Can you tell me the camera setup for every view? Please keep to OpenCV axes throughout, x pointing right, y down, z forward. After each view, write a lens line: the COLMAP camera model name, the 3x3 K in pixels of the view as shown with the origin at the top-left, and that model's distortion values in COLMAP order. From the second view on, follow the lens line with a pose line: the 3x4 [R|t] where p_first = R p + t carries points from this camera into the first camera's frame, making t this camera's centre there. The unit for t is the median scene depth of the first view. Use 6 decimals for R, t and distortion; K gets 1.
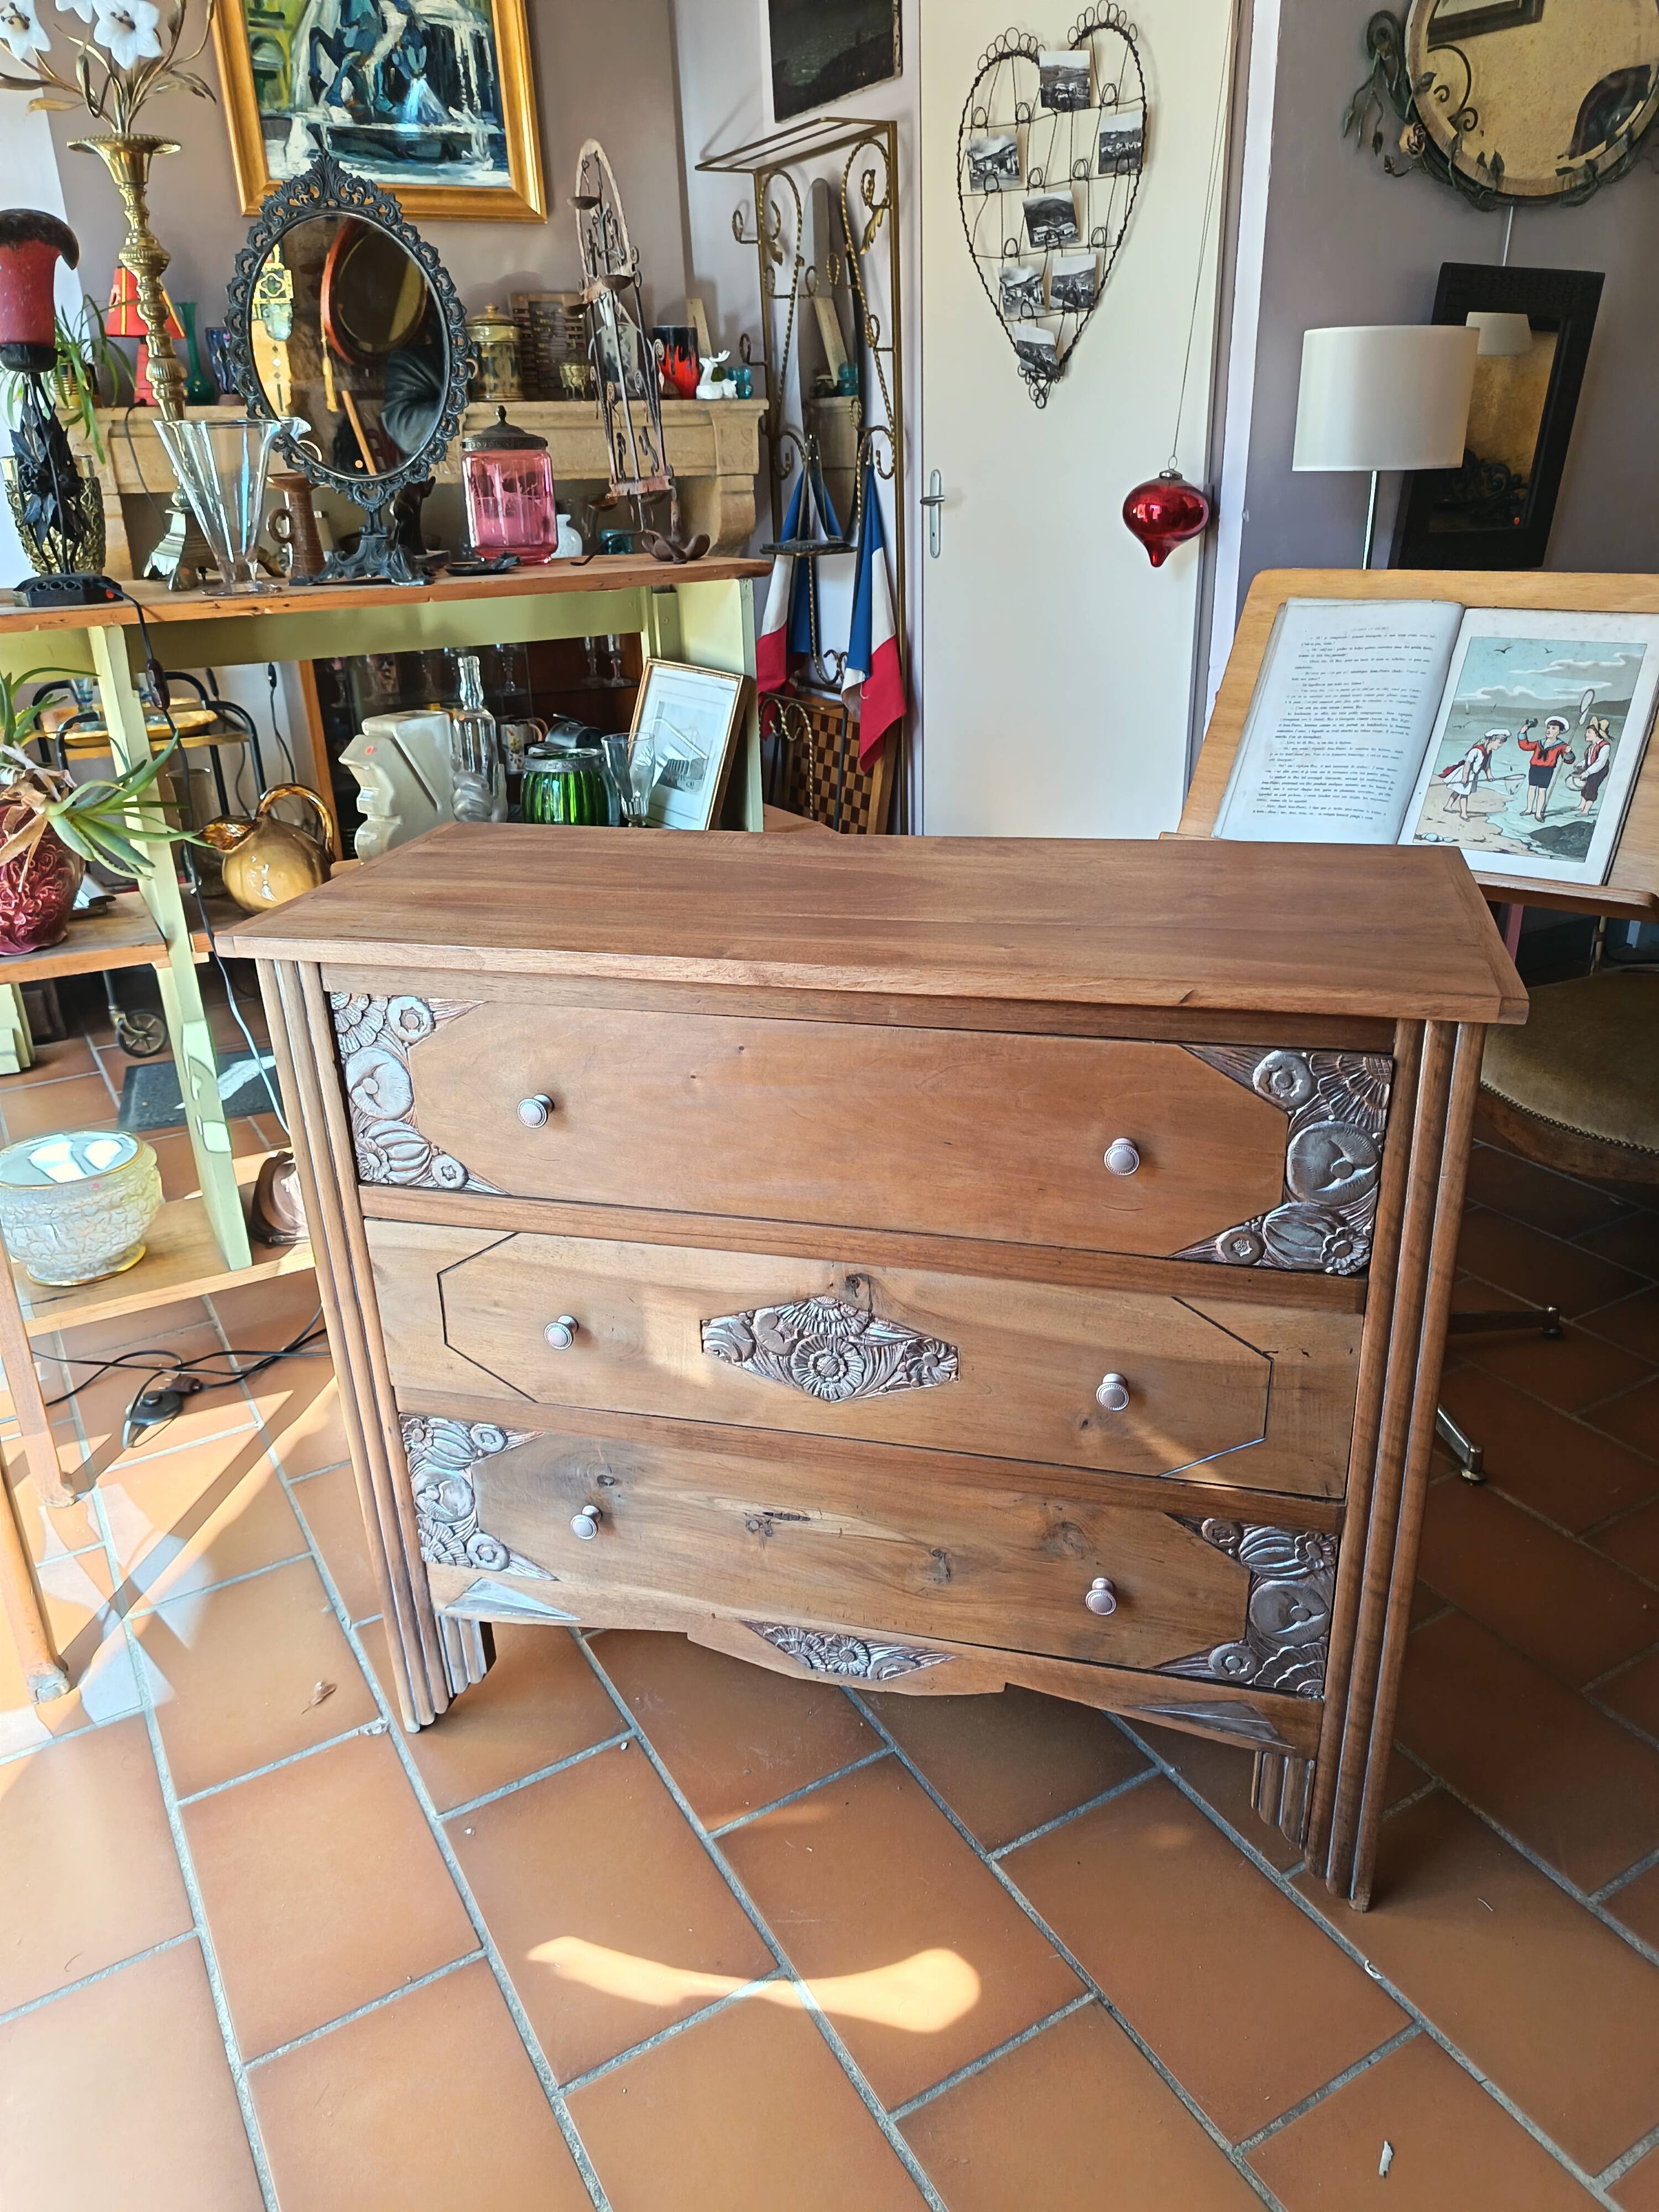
lens RADIAL K [[1537.5, 0, 833.6], [0, 1537.5, 1102.0], [0, 0, 1]] dist [0.068089, -0.095791]
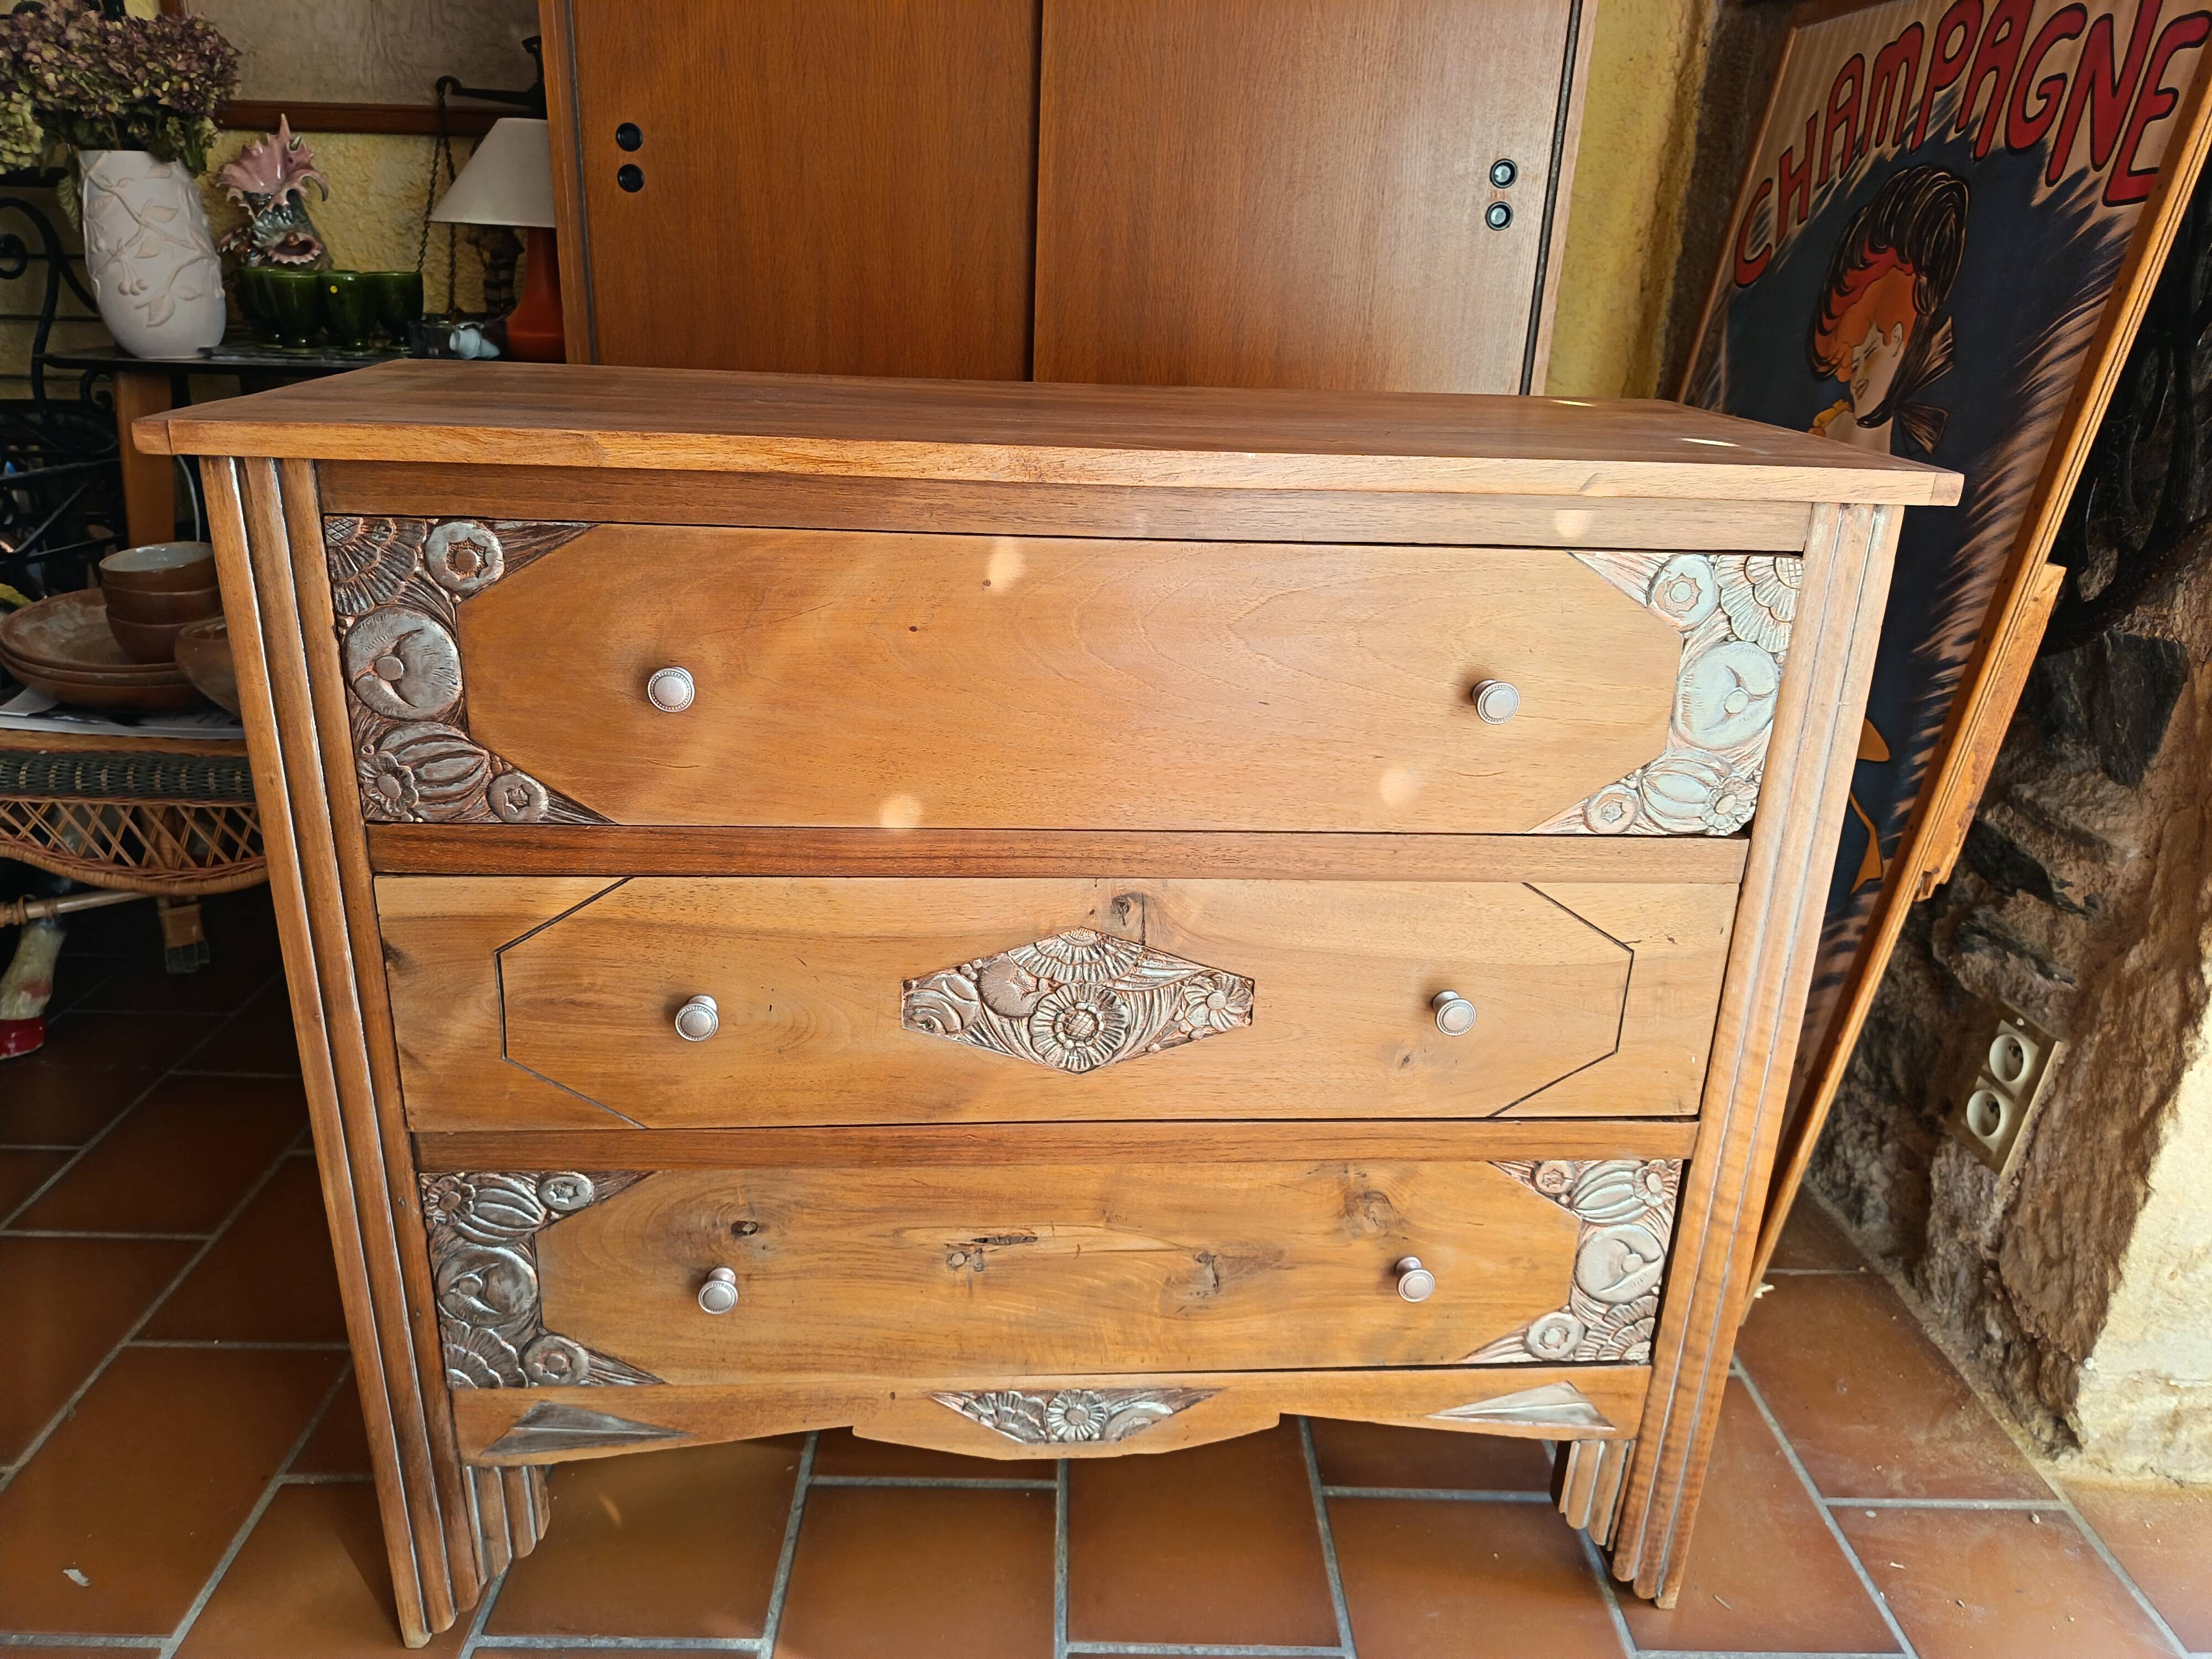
lens RADIAL K [[1544.3, 0, 1103.9], [0, 1544.3, 829.2], [0, 0, 1]] dist [0.038165, -0.046074]
pose [[0.944187, -0.050488, 0.325518, -0.179686], [0.063555, 0.997538, -0.029629, 0.076415], [-0.323221, 0.048664, 0.945071, 0.213954]]
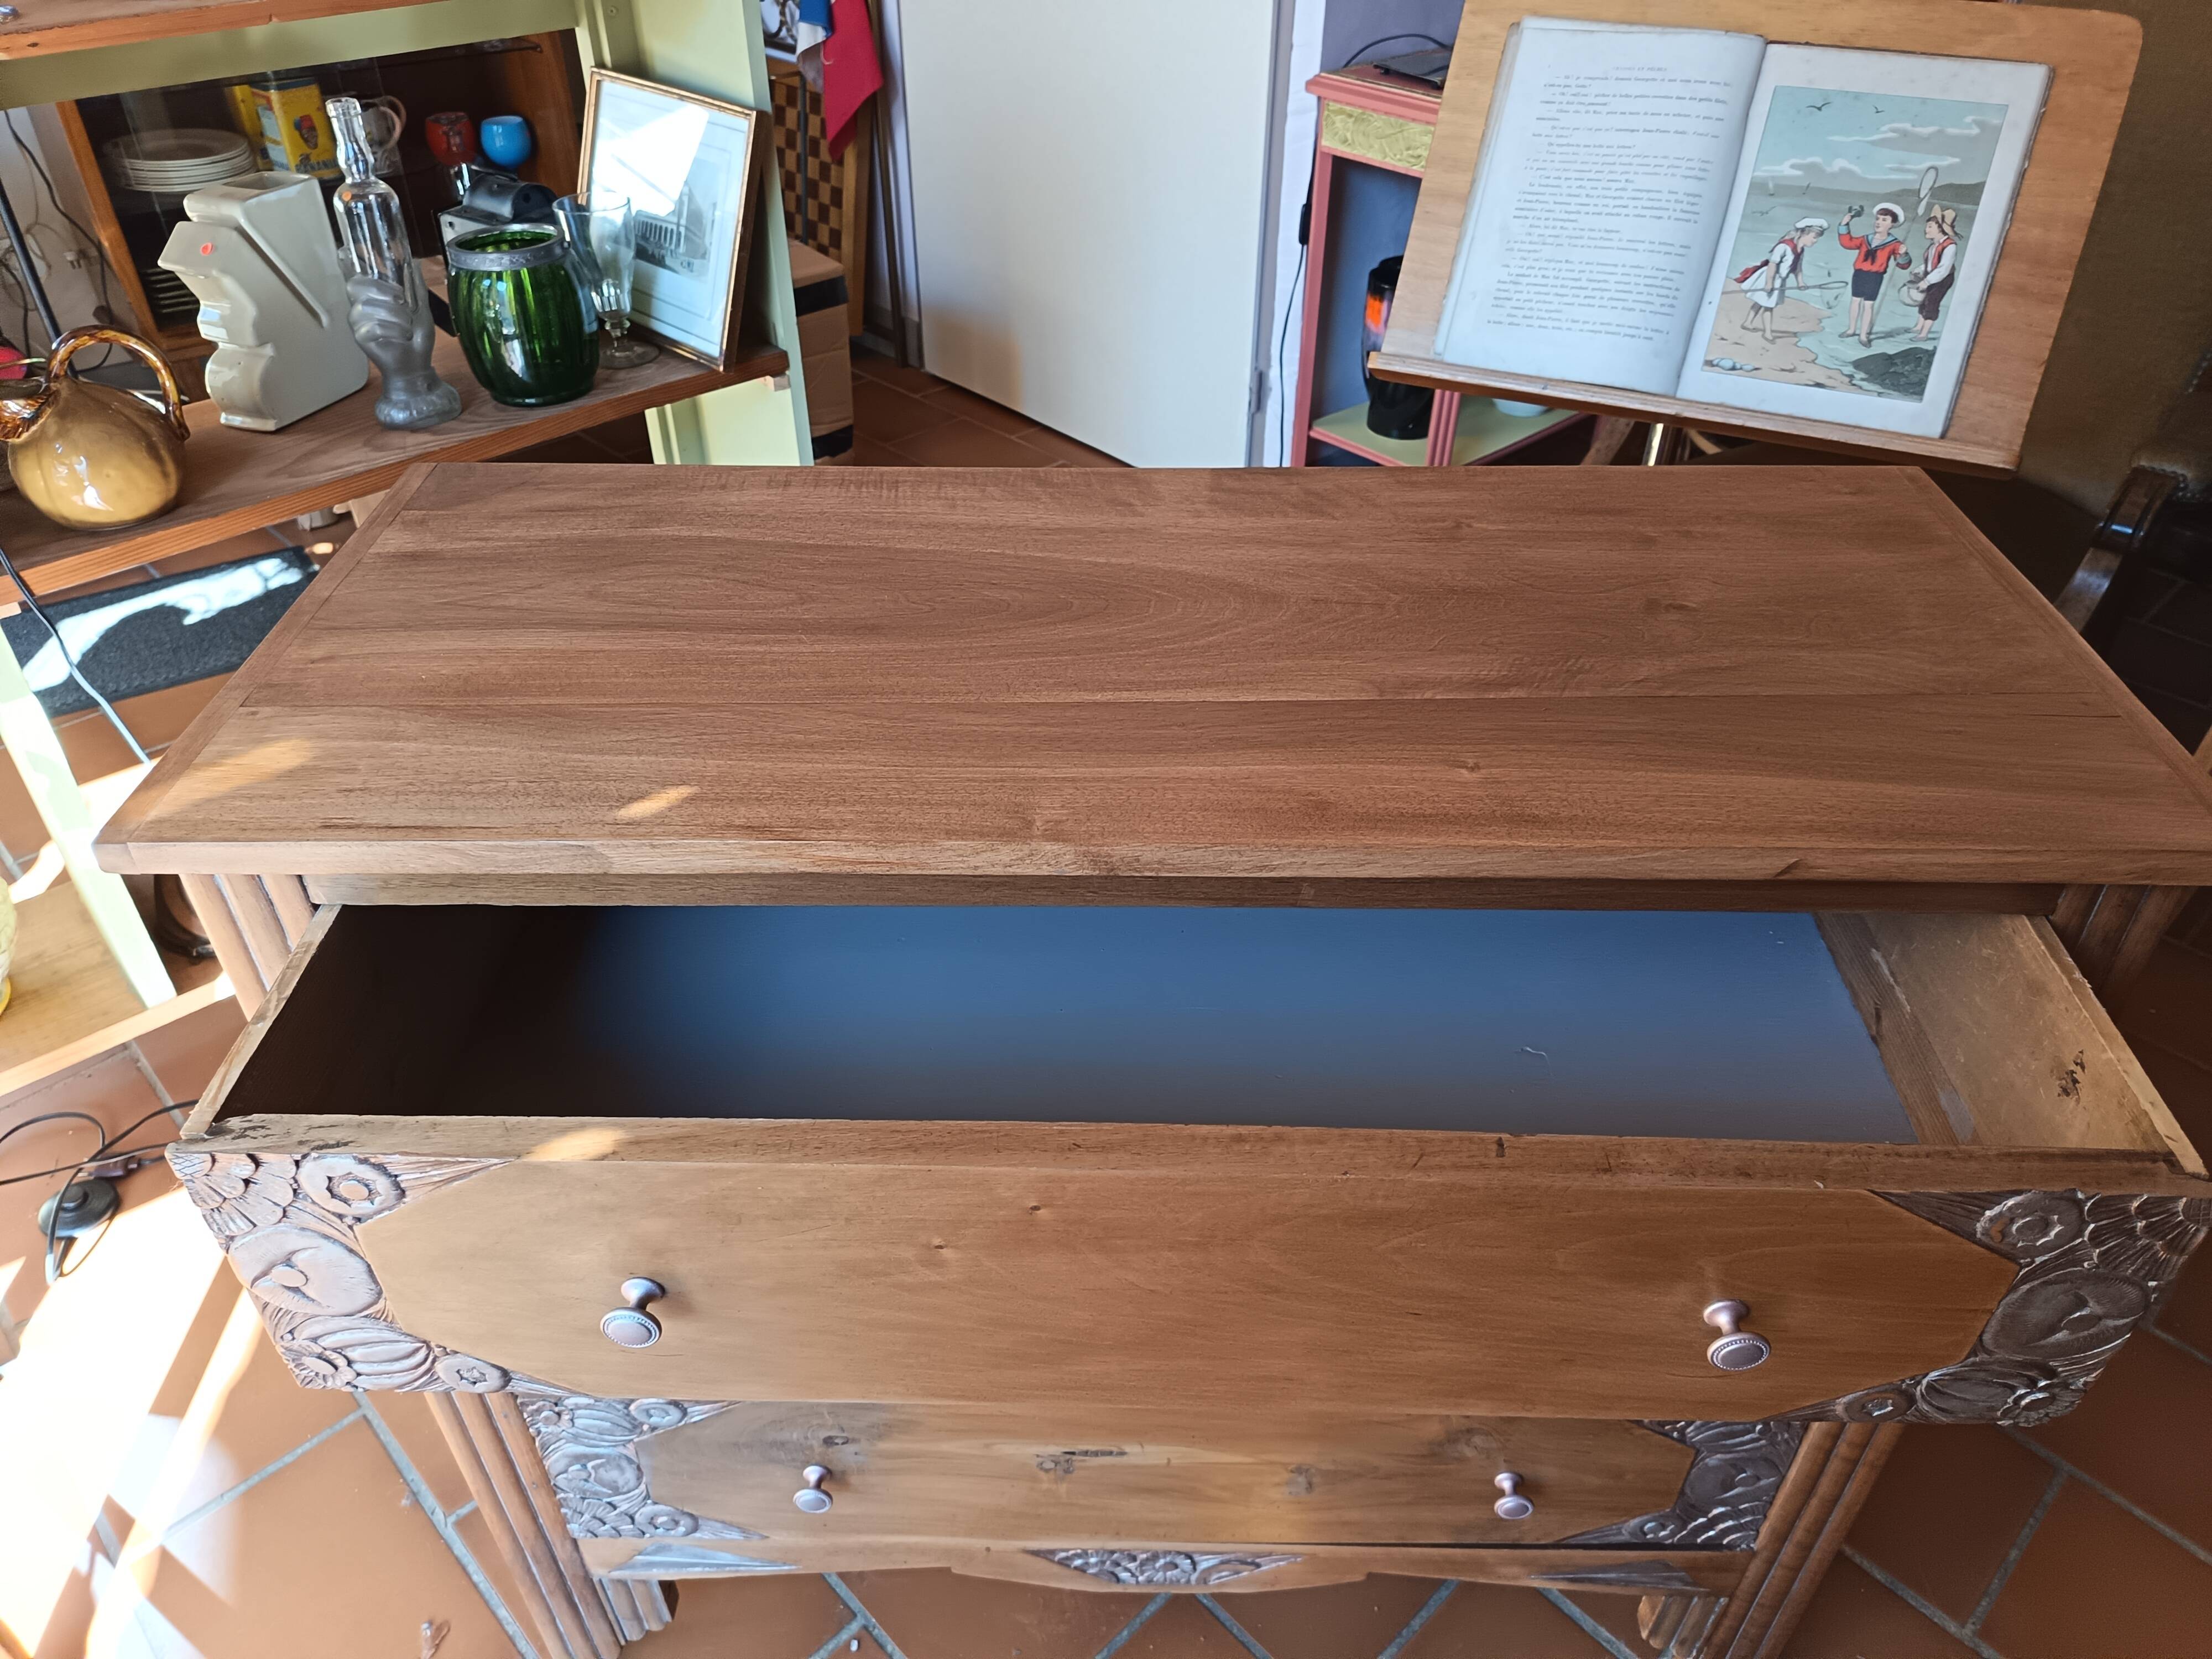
lens RADIAL K [[1544.3, 0, 1103.9], [0, 1544.3, 829.2], [0, 0, 1]] dist [0.038165, -0.046074]
pose [[0.972361, -0.115056, 0.203166, -0.117017], [0.062283, 0.966441, 0.249224, -0.171234], [-0.225022, -0.229682, 0.946896, 0.291310]]
